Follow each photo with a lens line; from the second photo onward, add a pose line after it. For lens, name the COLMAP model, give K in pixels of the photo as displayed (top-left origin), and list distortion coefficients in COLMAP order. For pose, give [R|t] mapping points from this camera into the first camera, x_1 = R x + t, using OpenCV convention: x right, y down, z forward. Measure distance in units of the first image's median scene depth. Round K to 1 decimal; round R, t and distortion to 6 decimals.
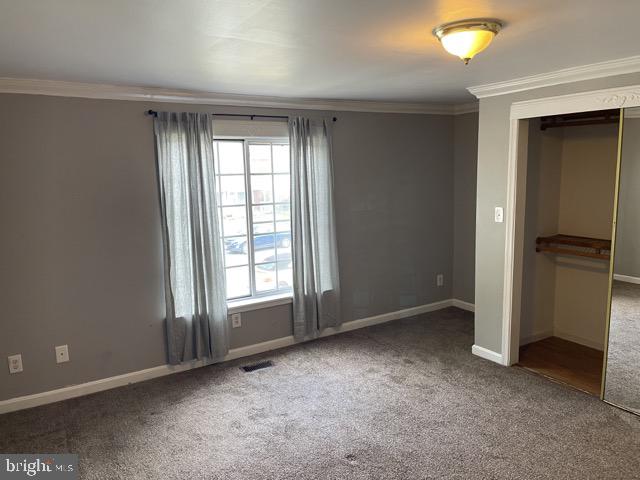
lens RADIAL K [[479.7, 0, 318.5], [0, 479.7, 237.2], [0, 0, 1]] dist [0.071461, -0.091107]
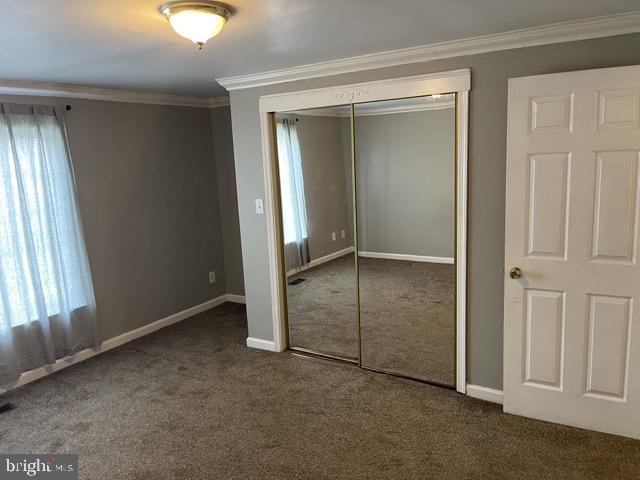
lens RADIAL K [[484.1, 0, 320.0], [0, 484.1, 234.6], [0, 0, 1]] dist [0.067034, -0.083377]
pose [[0.894673, -0.089014, 0.437764, 0.034676], [0.088192, 0.995855, 0.022255, 0.001137], [-0.437931, 0.018696, 0.898814, 0.027374]]
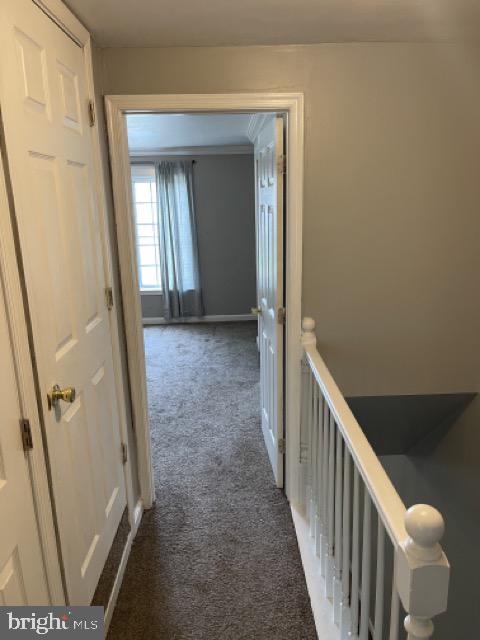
lens RADIAL K [[476.8, 0, 240.4], [0, 476.8, 327.6], [0, 0, 1]] dist [0.060190, -0.083744]
pose [[0.869601, 0.123630, -0.478028, 0.930989], [-0.061995, 0.987823, 0.142697, 0.015802], [0.489848, -0.094454, 0.866676, -0.157002]]
